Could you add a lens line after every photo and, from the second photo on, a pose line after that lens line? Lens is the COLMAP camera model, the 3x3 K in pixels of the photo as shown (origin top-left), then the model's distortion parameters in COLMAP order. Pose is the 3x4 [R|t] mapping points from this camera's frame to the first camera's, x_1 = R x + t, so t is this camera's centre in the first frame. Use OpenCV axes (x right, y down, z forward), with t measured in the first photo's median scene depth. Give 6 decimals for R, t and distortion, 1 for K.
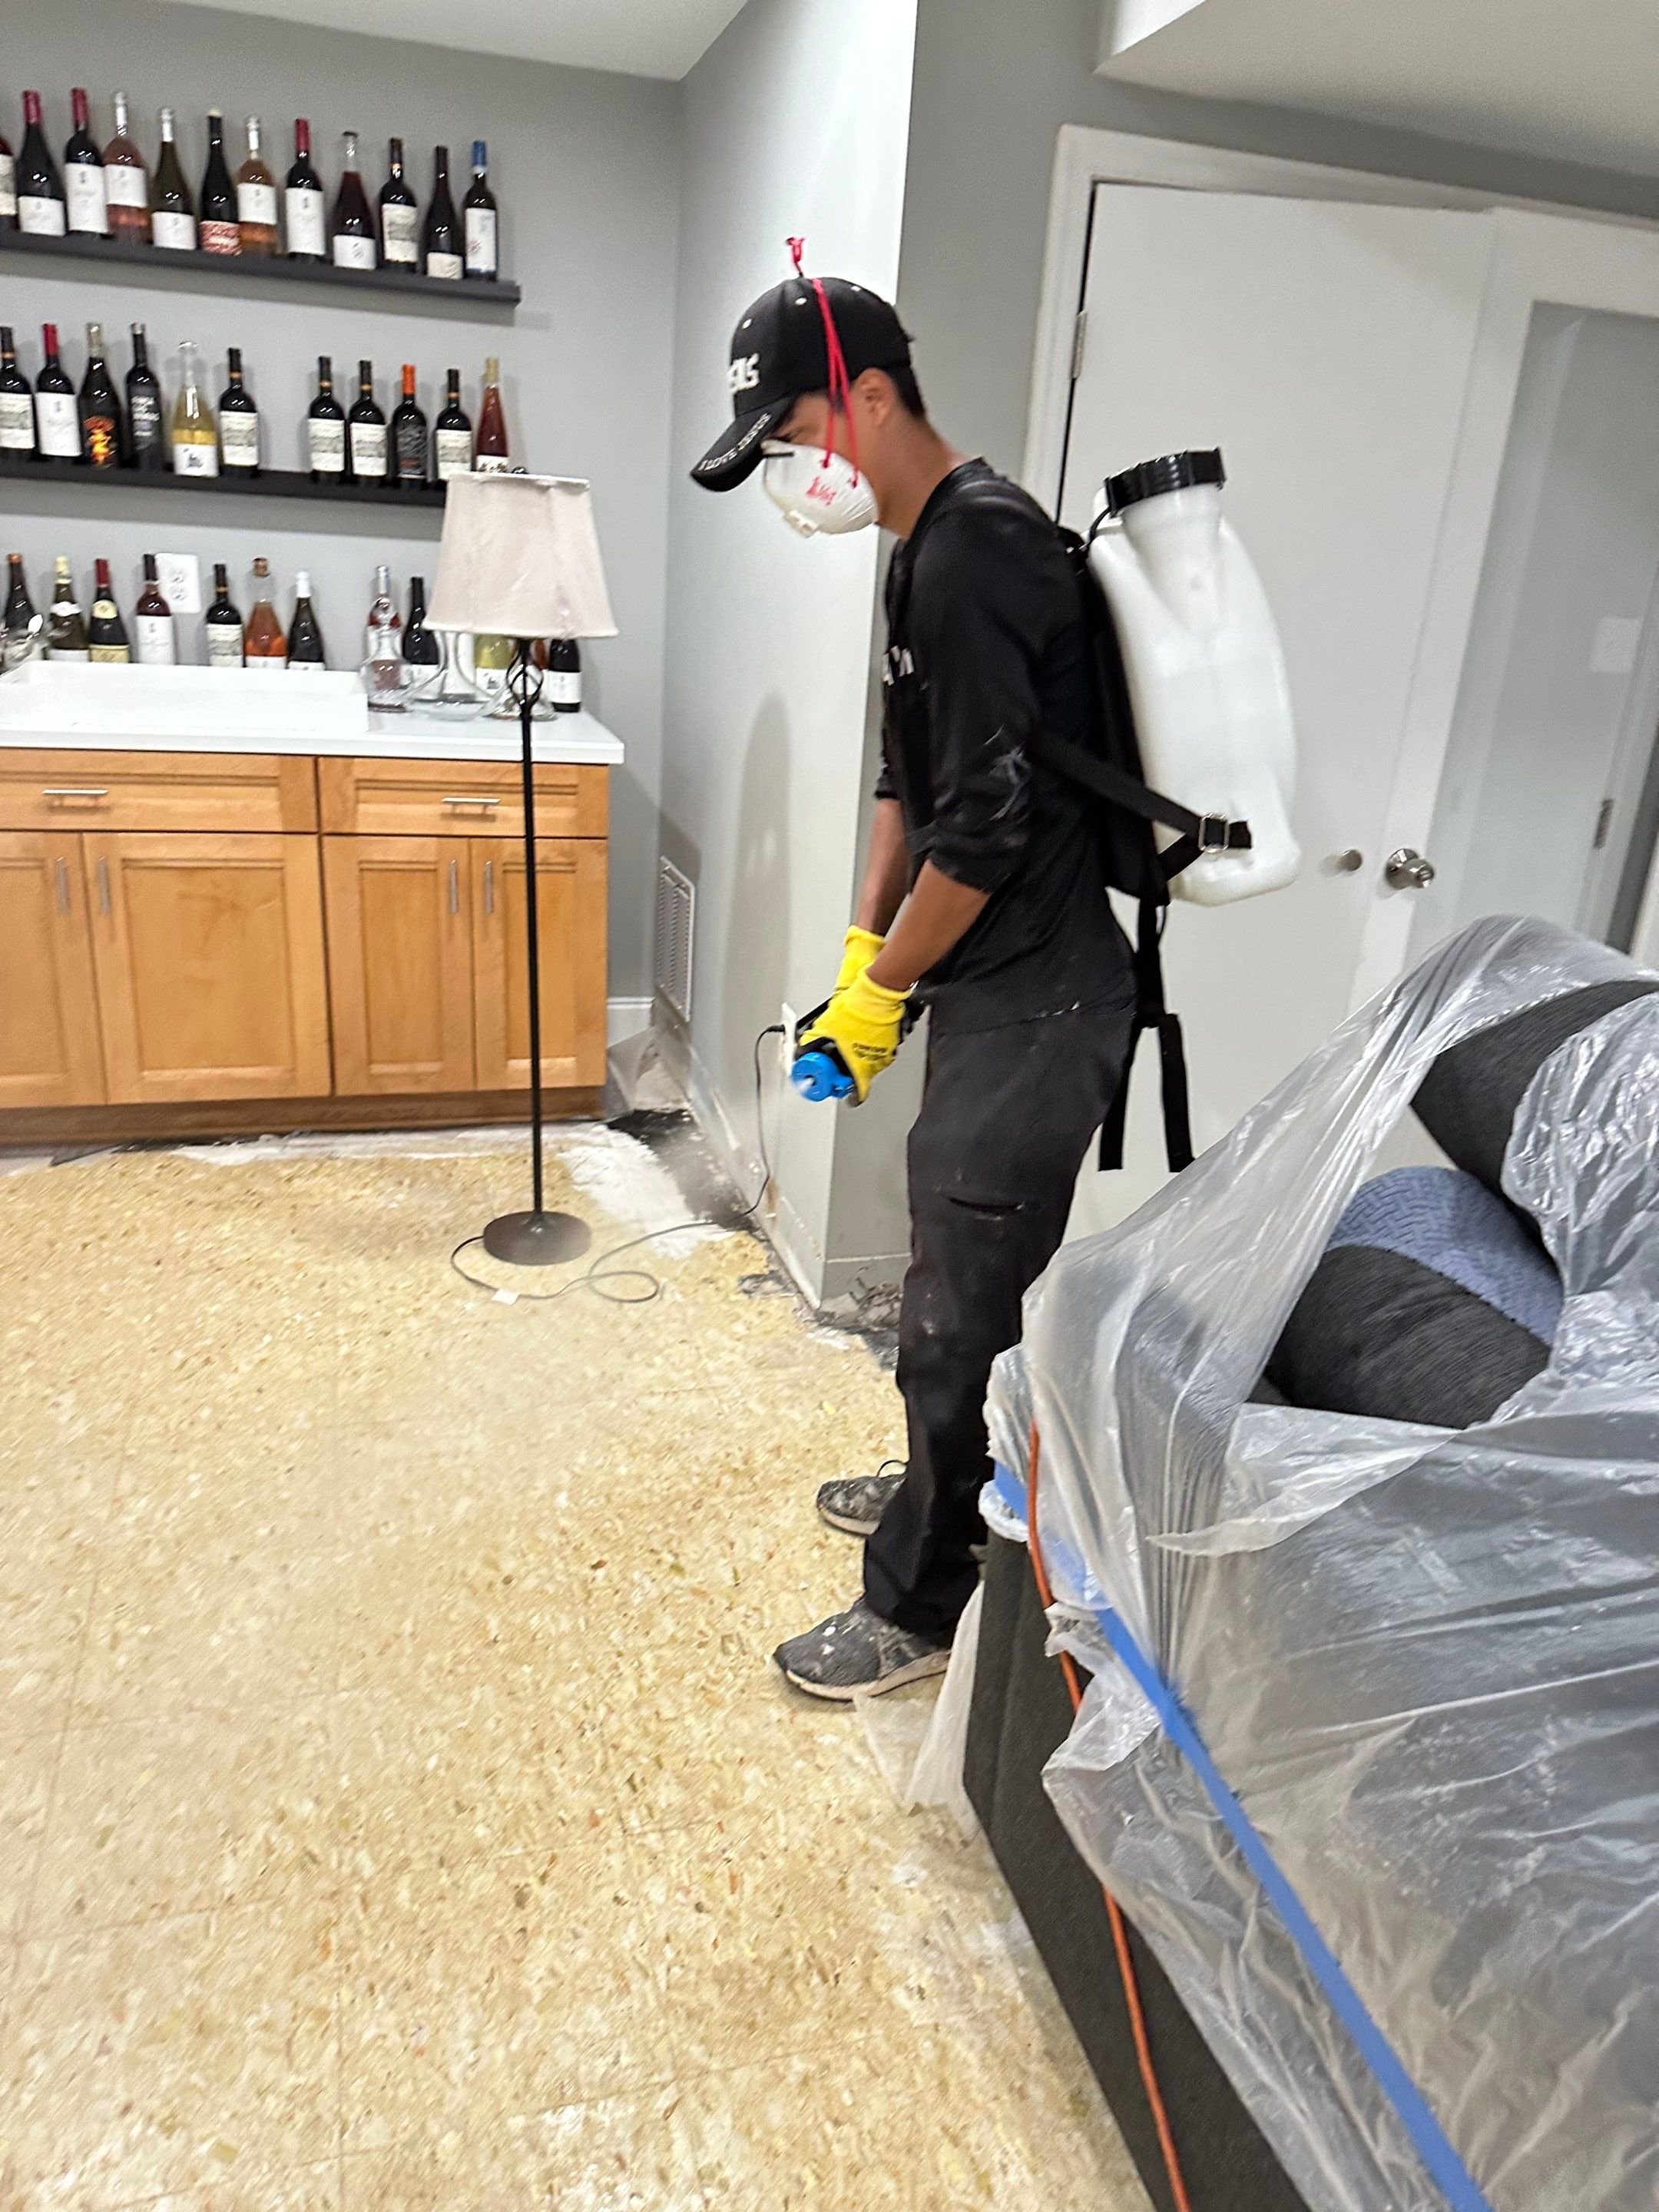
lens RADIAL K [[1545.4, 0, 829.5], [0, 1545.4, 1106.0], [0, 0, 1]] dist [0.004276, -0.009987]
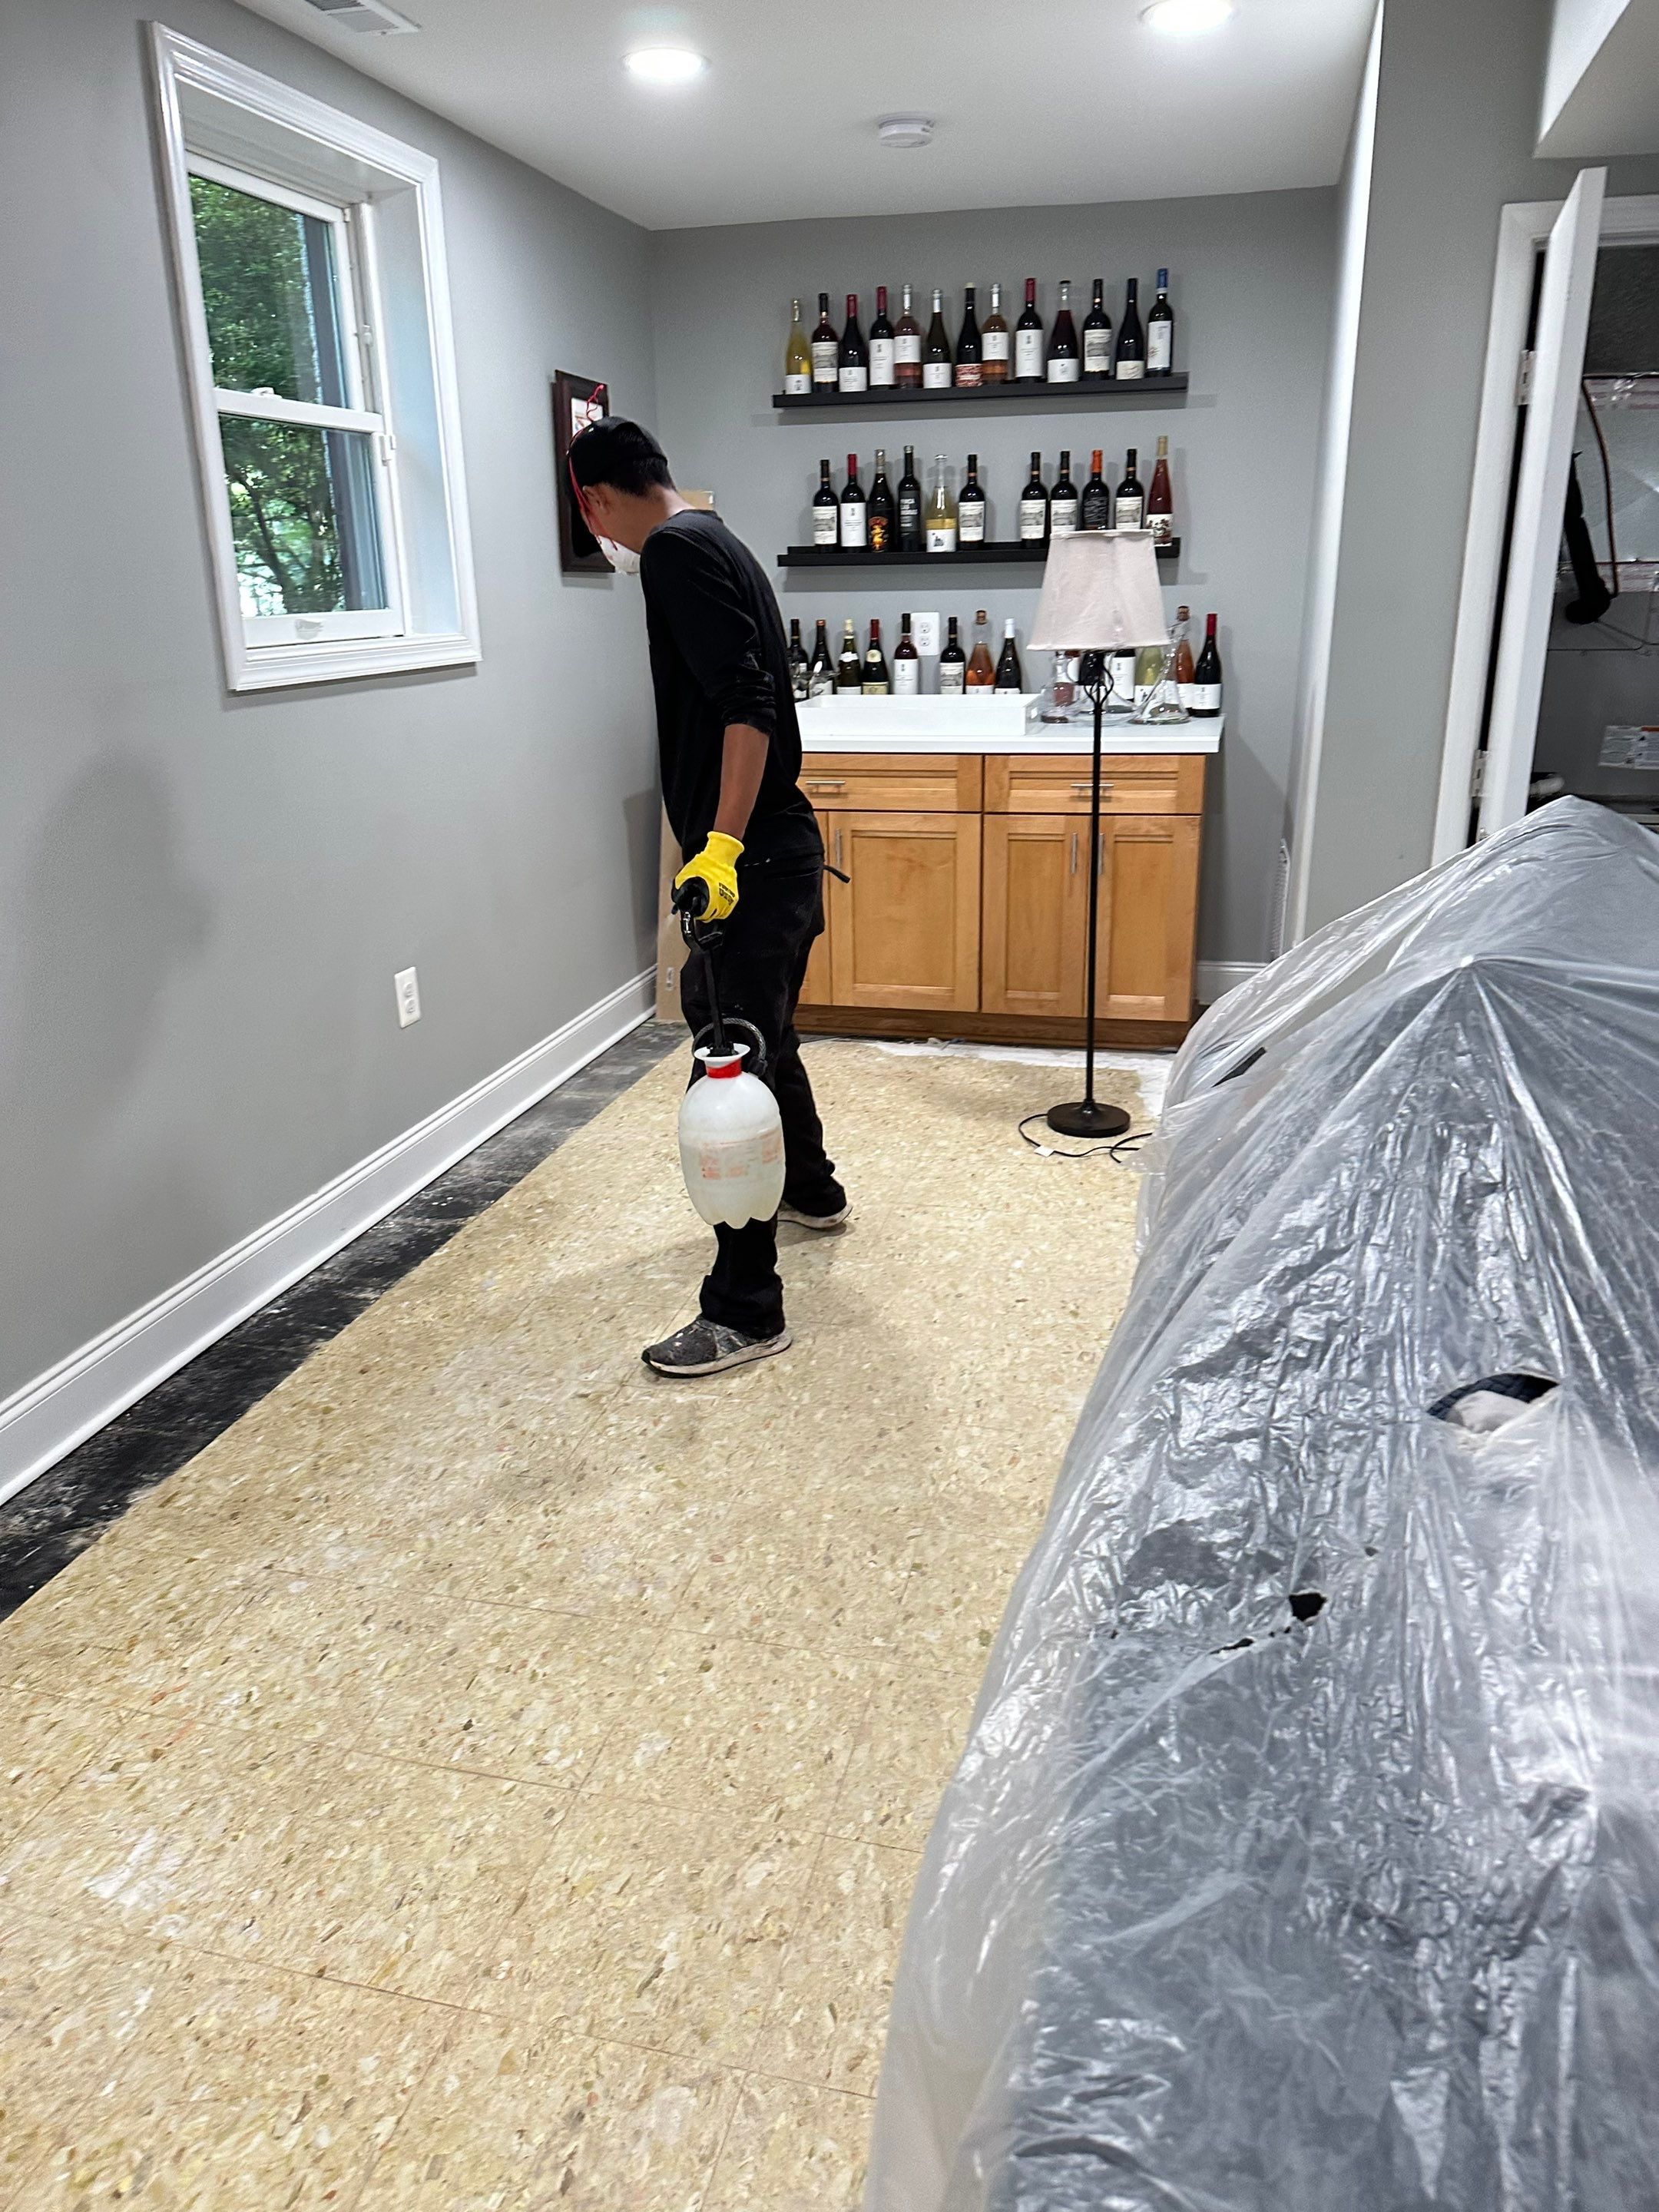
lens RADIAL K [[1514.8, 0, 829.5], [0, 1514.8, 1106.0], [0, 0, 1]] dist [0.166860, -0.318527]
pose [[0.851418, 0.097316, -0.515381, 0.261690], [-0.113472, 0.993541, 0.000145, 0.091190], [0.512066, 0.058358, 0.856961, -0.191749]]
